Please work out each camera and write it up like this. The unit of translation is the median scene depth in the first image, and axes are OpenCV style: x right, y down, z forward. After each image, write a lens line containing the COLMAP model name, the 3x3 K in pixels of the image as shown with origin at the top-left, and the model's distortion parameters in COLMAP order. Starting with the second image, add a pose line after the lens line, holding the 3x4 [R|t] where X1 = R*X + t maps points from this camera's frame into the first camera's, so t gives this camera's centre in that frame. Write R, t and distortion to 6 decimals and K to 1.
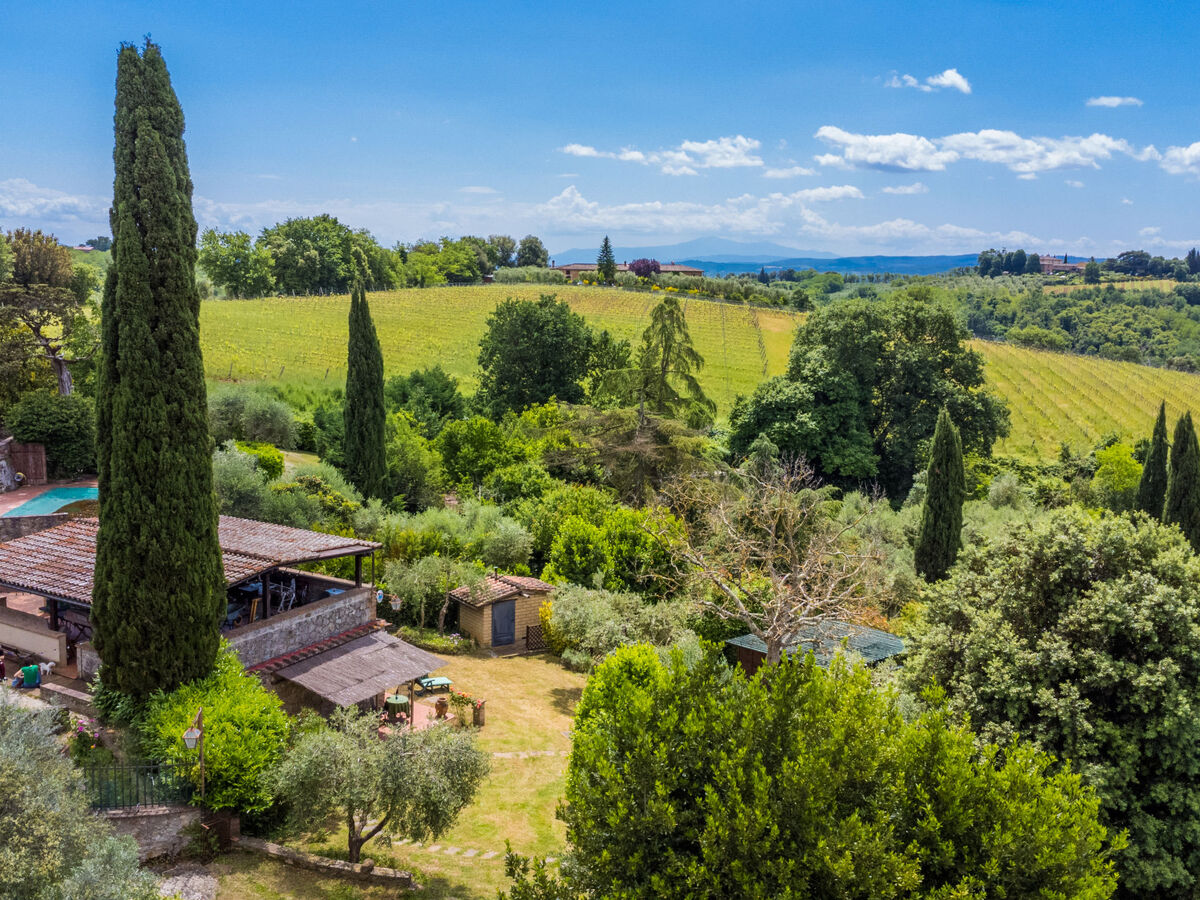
lens RADIAL K [[1137.6, 0, 603.2], [0, 1137.6, 445.9], [0, 0, 1]] dist [-0.007654, 0.027951]
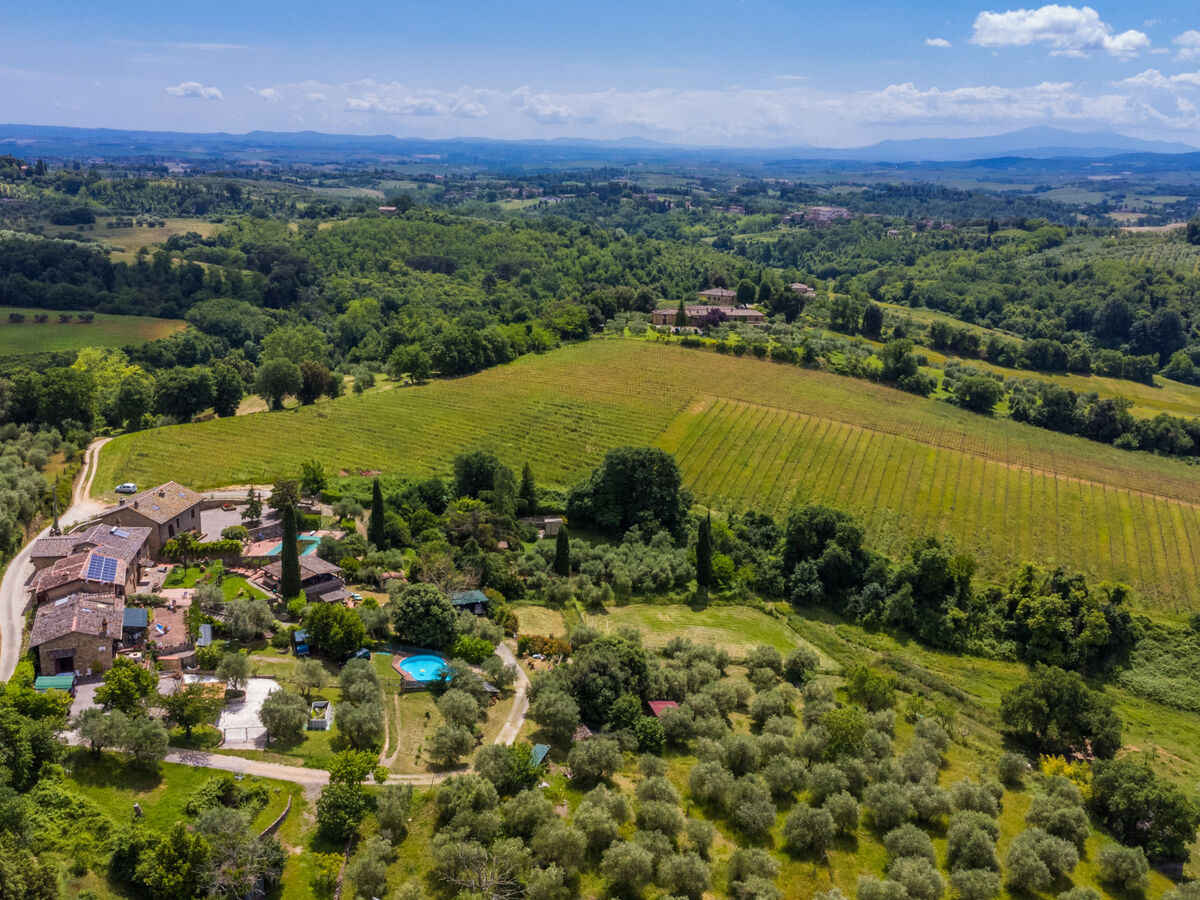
lens RADIAL K [[1137.6, 0, 603.2], [0, 1137.6, 445.9], [0, 0, 1]] dist [-0.007654, 0.027951]
pose [[0.965899, 0.070791, -0.249052, 0.444619], [-0.046967, 0.993844, 0.100338, -0.212568], [0.254622, -0.085220, 0.963278, -0.730526]]
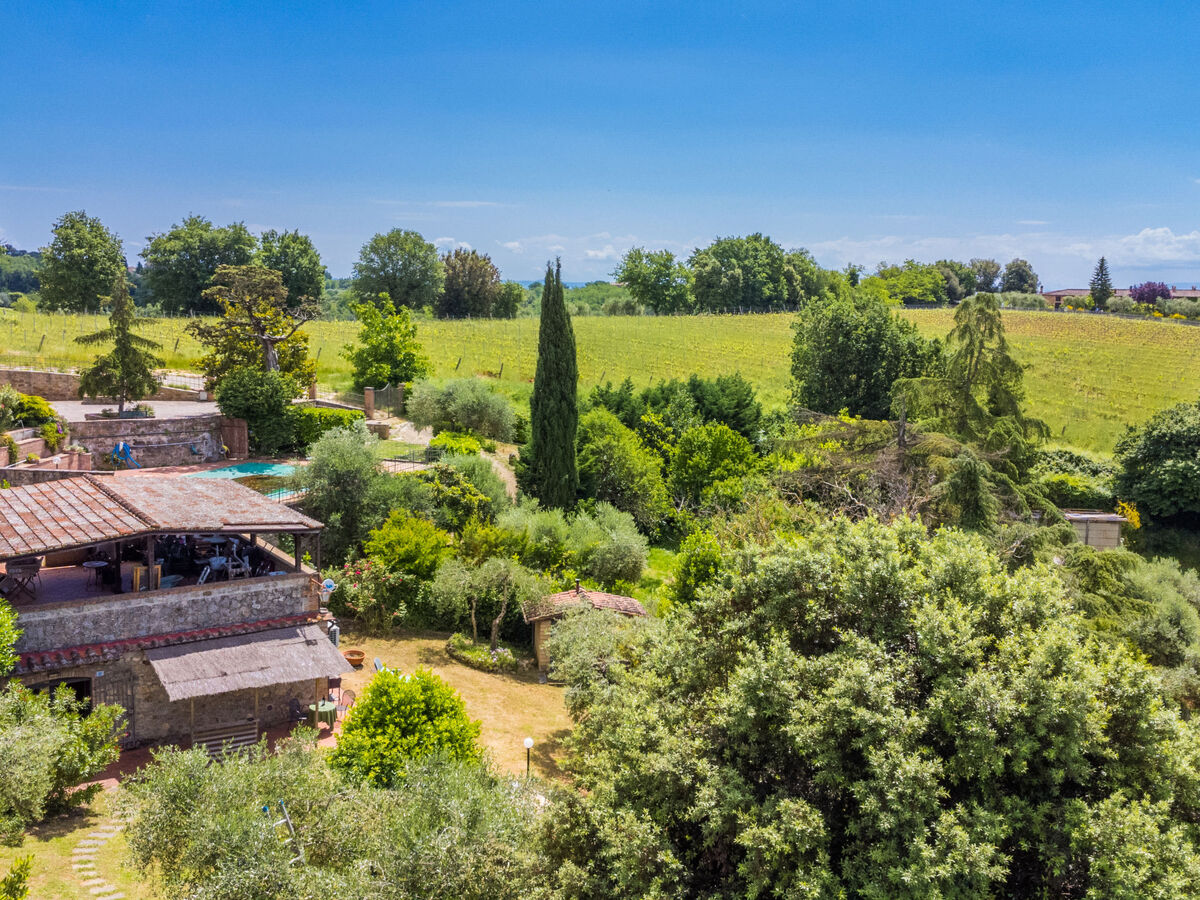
lens RADIAL K [[1137.6, 0, 603.2], [0, 1137.6, 445.9], [0, 0, 1]] dist [-0.007654, 0.027951]
pose [[0.897200, 0.054256, -0.438279, 0.080112], [-0.068266, 0.997535, -0.016259, 0.005263], [0.436316, 0.044507, 0.898692, 0.065191]]
